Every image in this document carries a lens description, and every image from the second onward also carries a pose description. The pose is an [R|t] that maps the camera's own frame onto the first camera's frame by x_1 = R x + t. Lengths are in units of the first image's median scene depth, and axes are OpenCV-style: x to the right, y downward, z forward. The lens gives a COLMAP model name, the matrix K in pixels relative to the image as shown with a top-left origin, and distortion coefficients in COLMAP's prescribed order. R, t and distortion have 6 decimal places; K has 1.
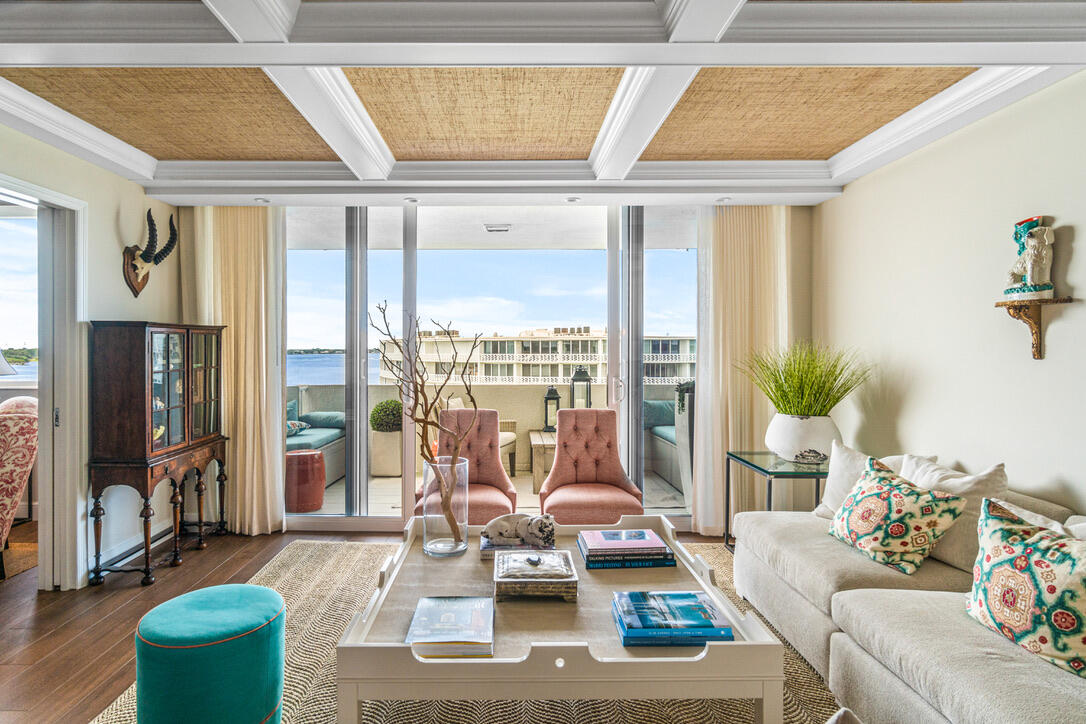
lens RADIAL K [[575.0, 0, 508.8], [0, 575.0, 351.4], [0, 0, 1]] dist [-0.001893, 0.001061]
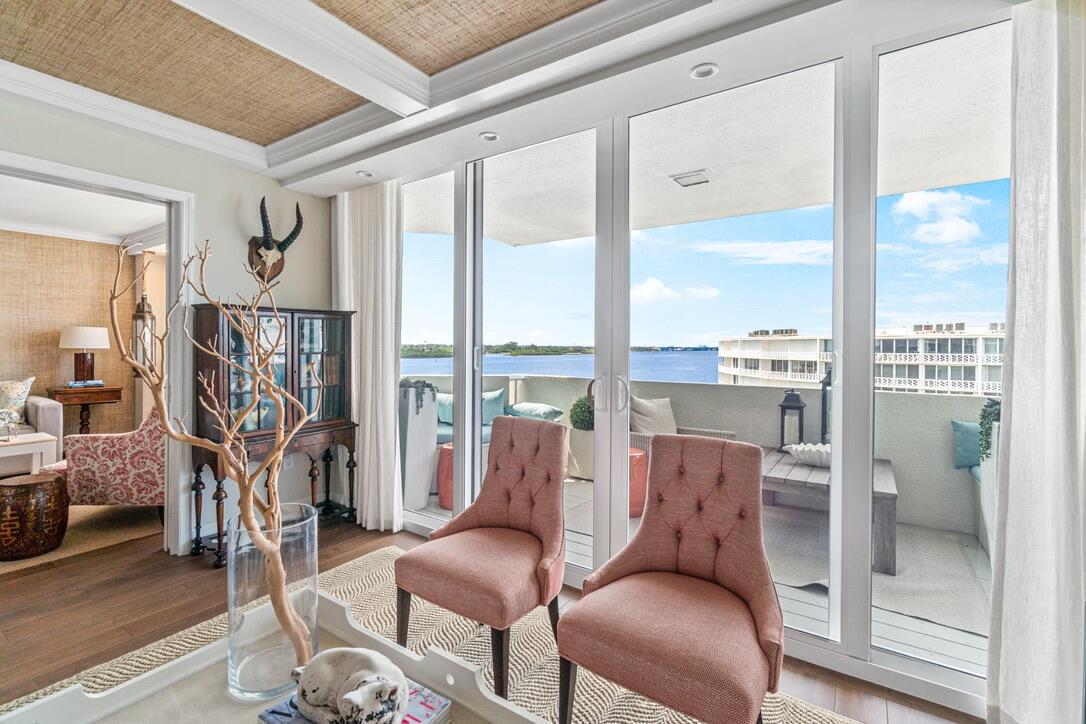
lens RADIAL K [[484.5, 0, 540.0], [0, 484.5, 348.9], [0, 0, 1]] dist [-0.001374, 0.001045]
pose [[0.828243, 0.009213, -0.560293, 0.277198], [-0.009804, 0.999950, 0.001949, 0.018204], [0.560283, 0.003879, 0.828292, 0.565587]]
